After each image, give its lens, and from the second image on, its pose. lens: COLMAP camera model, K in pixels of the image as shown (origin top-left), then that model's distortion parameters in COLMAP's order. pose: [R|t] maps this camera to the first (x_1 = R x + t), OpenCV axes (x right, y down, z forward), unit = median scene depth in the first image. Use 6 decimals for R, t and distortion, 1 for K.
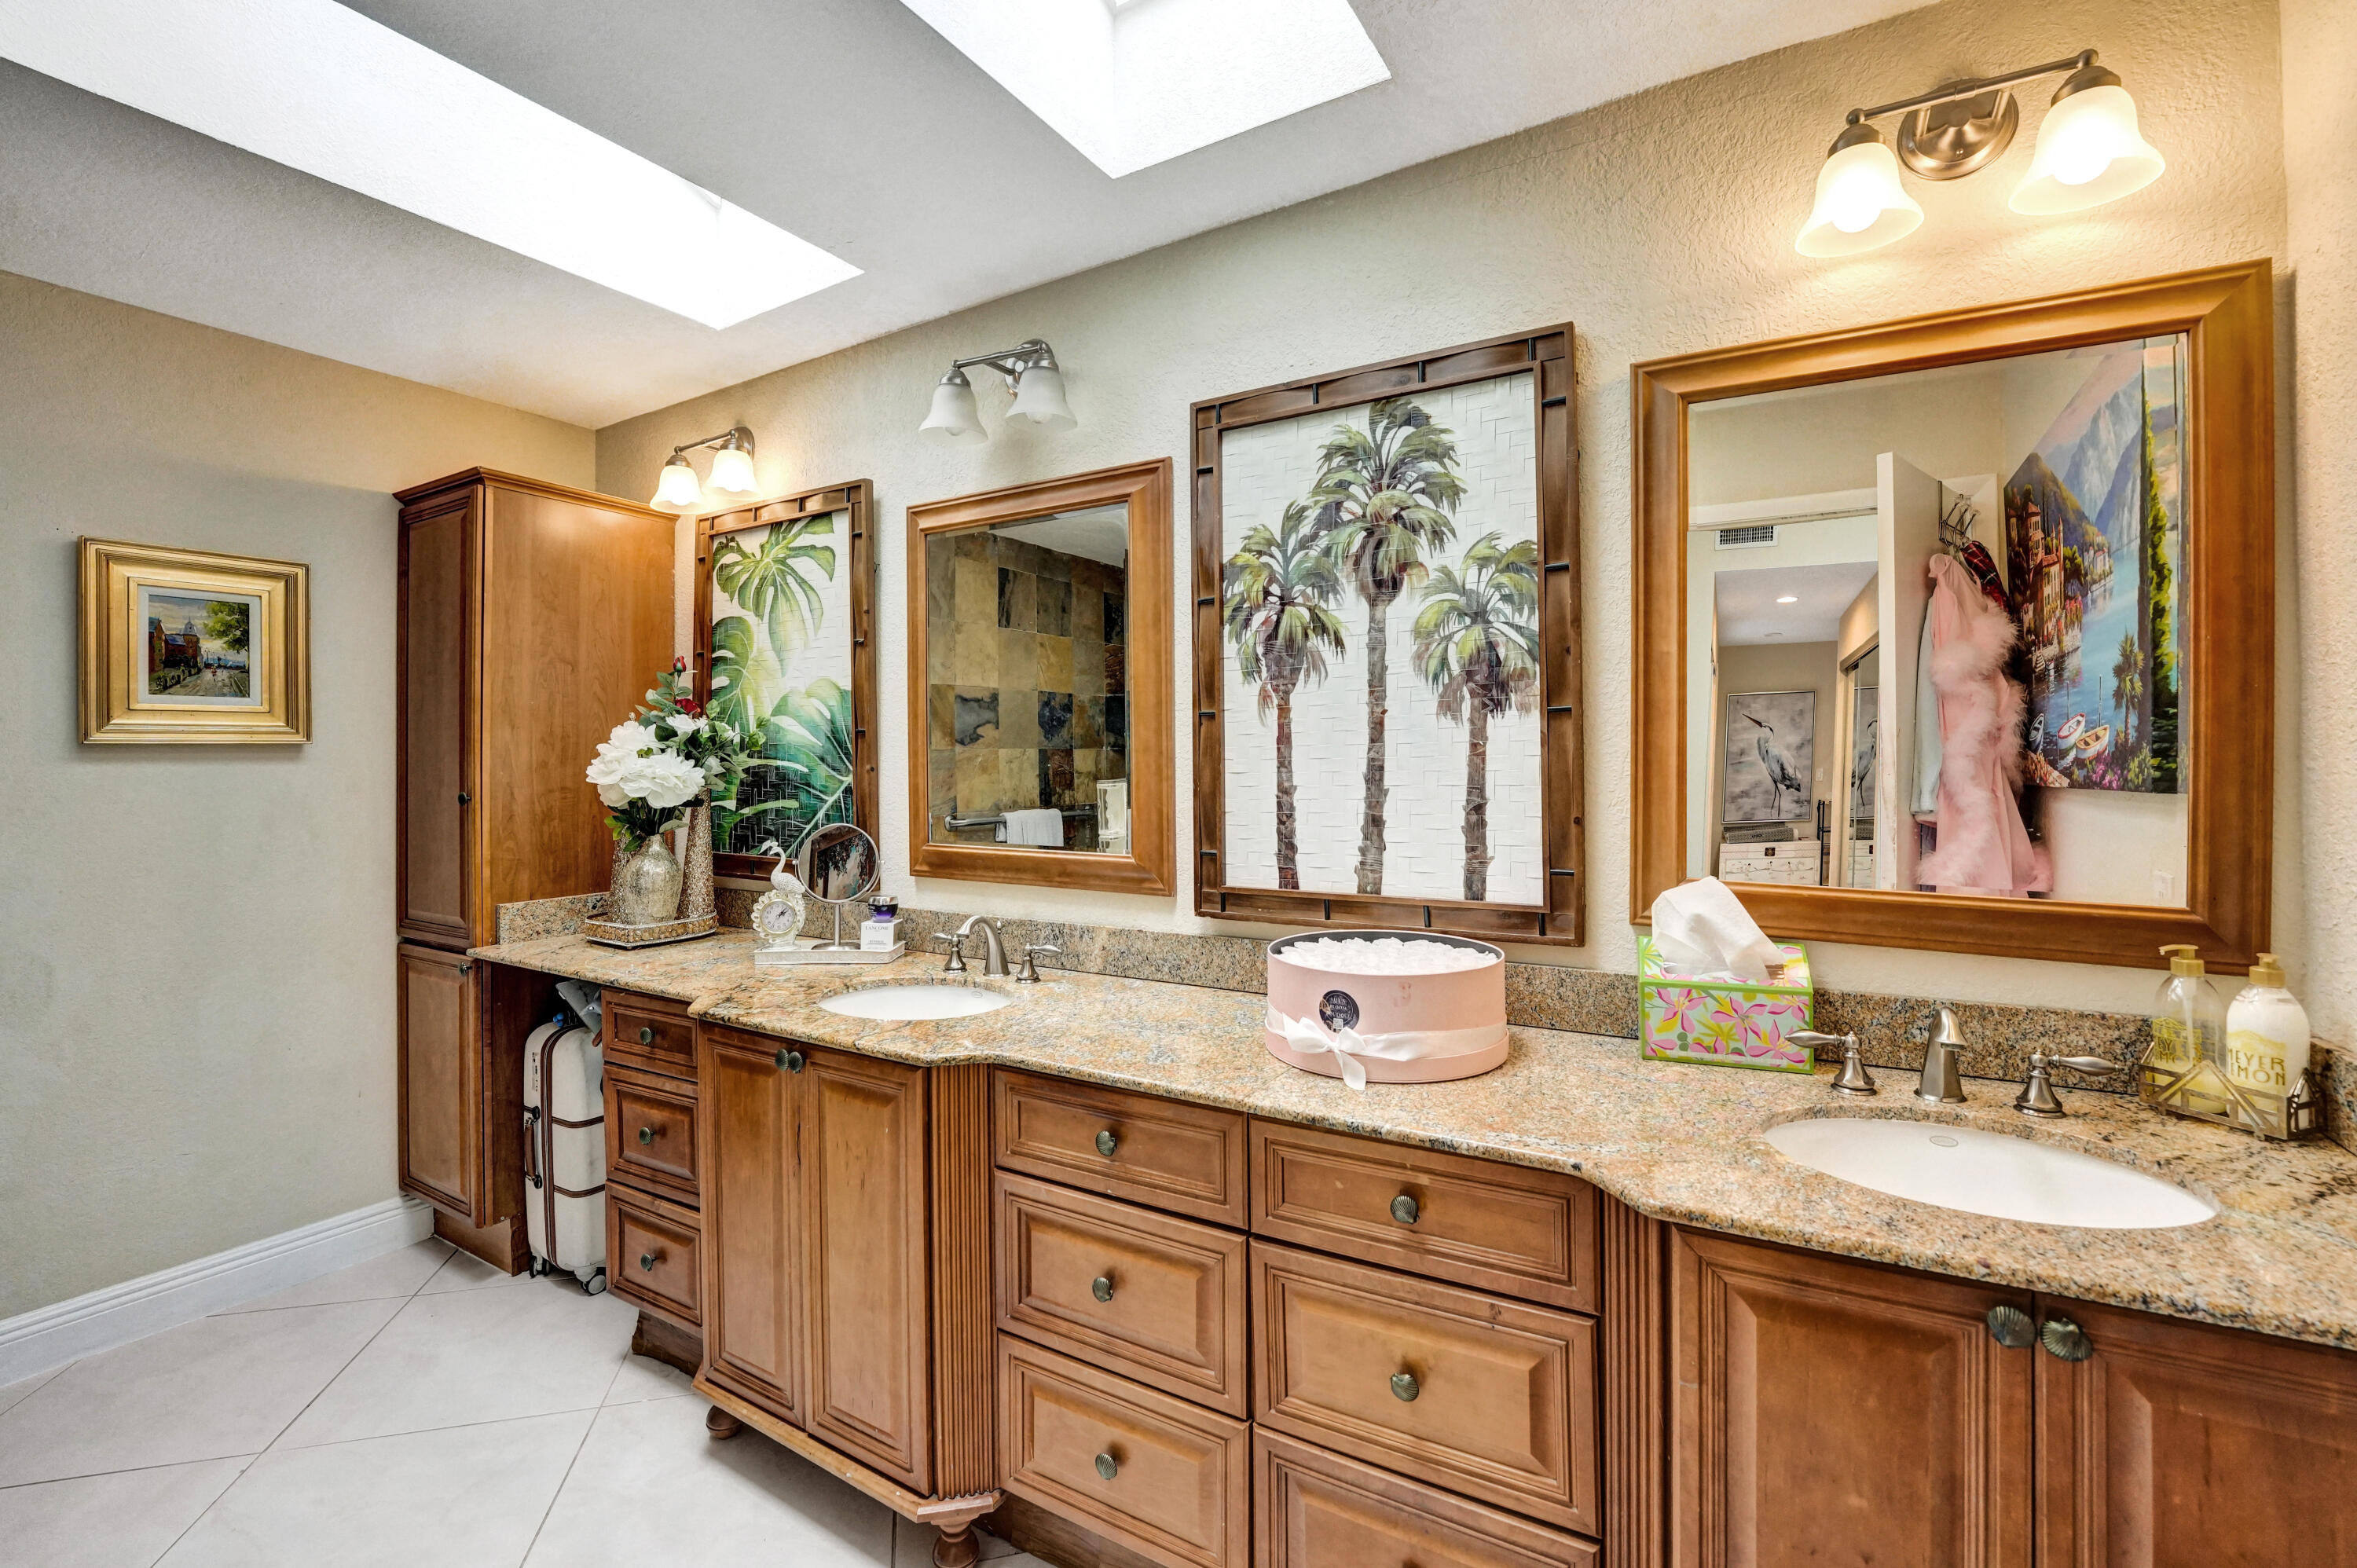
lens RADIAL K [[978.3, 0, 1182.1], [0, 978.3, 786.5], [0, 0, 1]] dist [-0.023503, 0.000791]
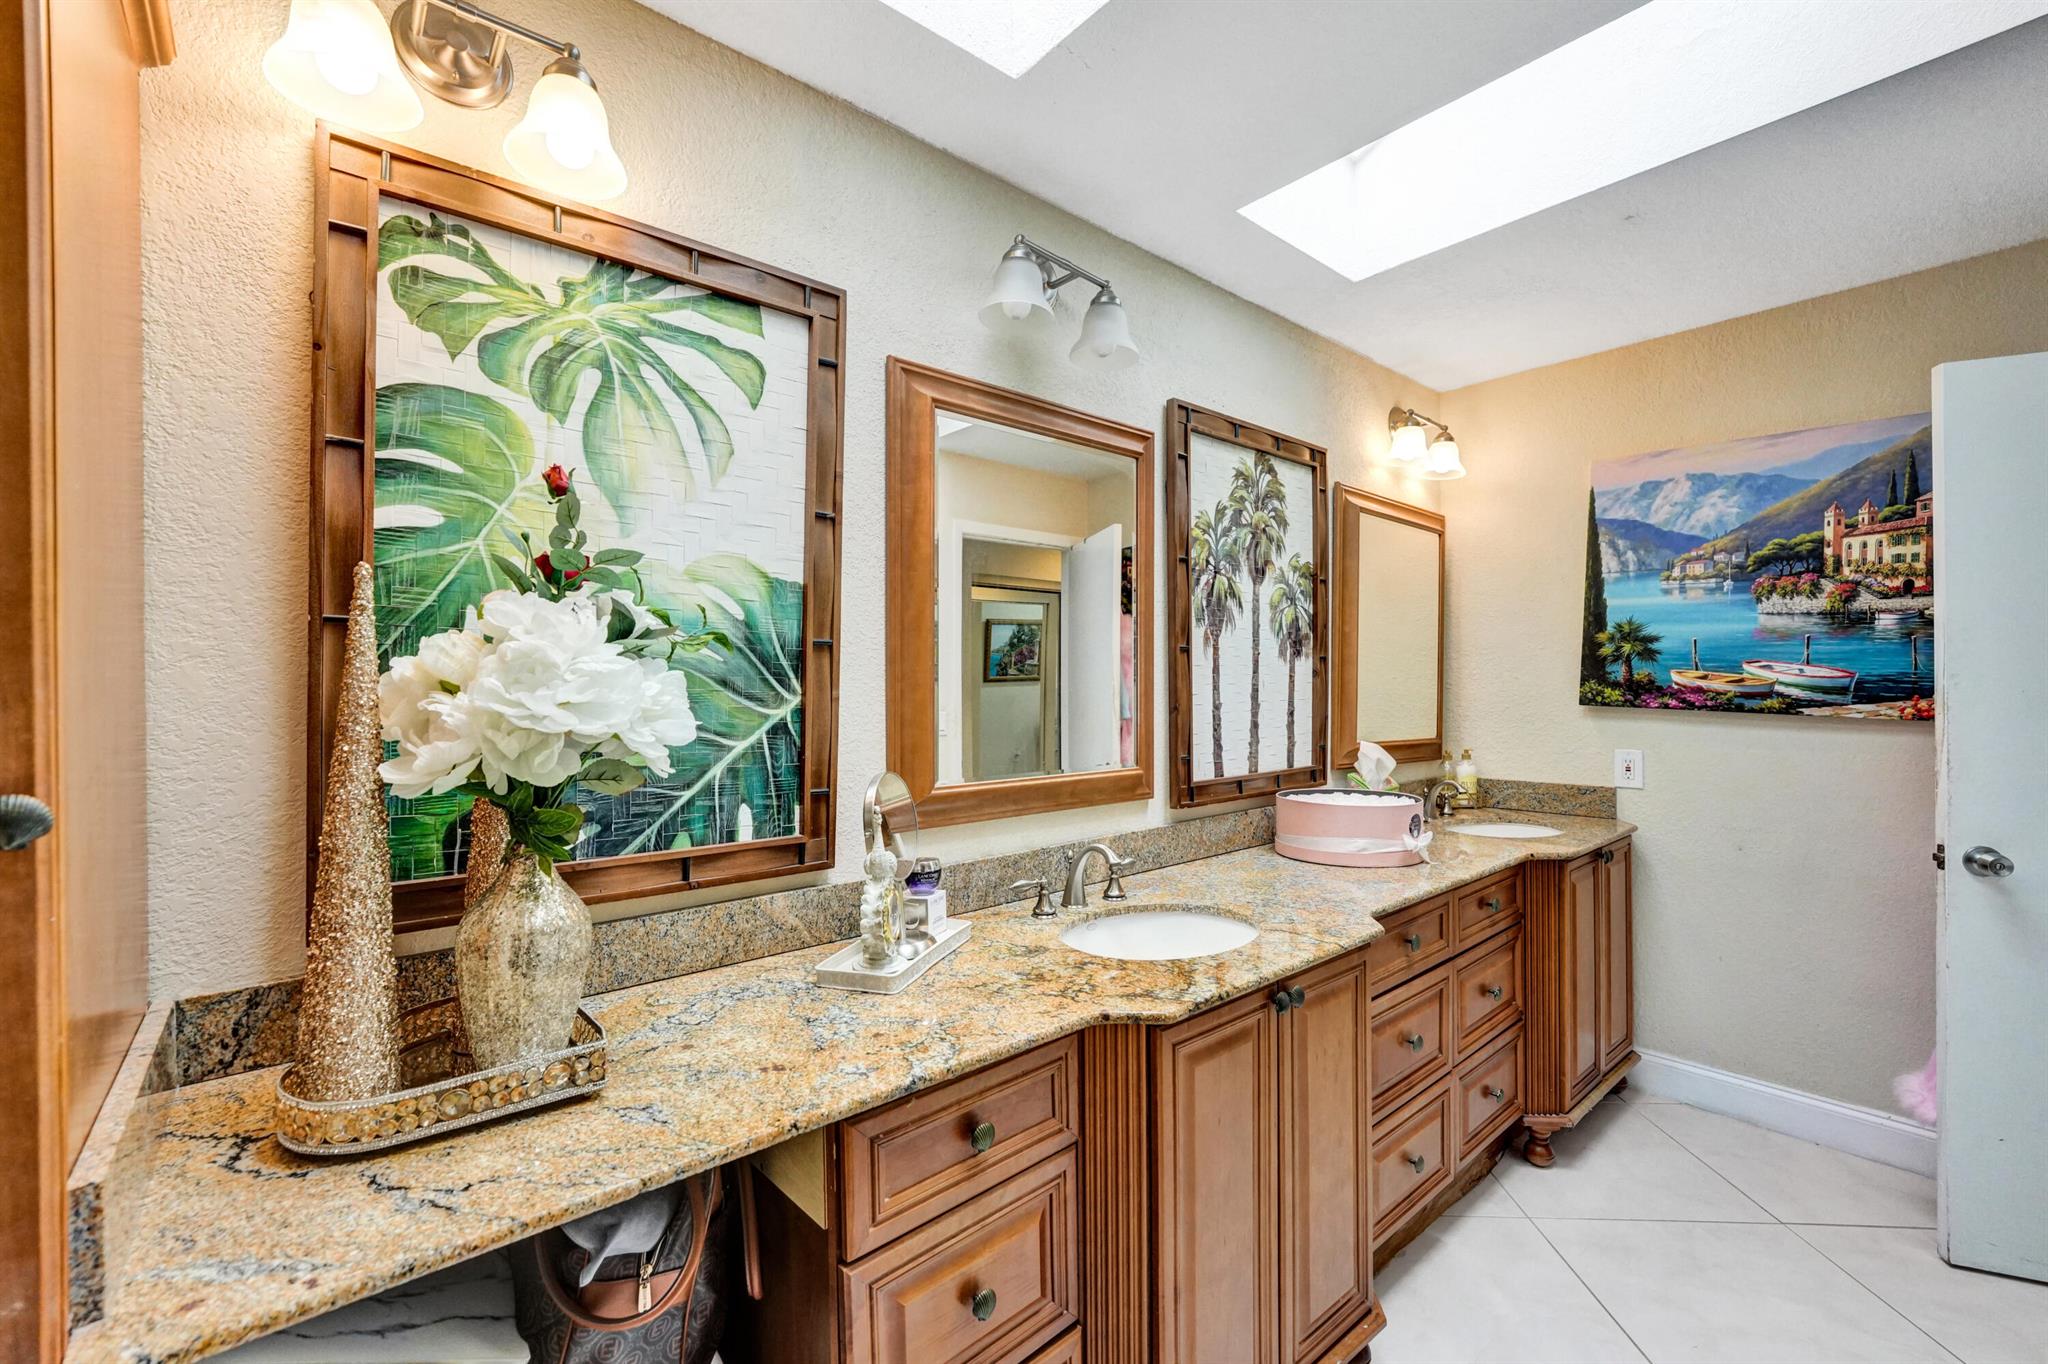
lens RADIAL K [[850.1, 0, 1027.1], [0, 850.1, 684.1], [0, 0, 1]] dist [-0.023503, 0.000791]
pose [[0.321200, -0.012758, 0.946925, -1.129760], [0.005462, 0.999918, 0.011620, -0.043930], [-0.946996, 0.001440, 0.321243, 0.871992]]
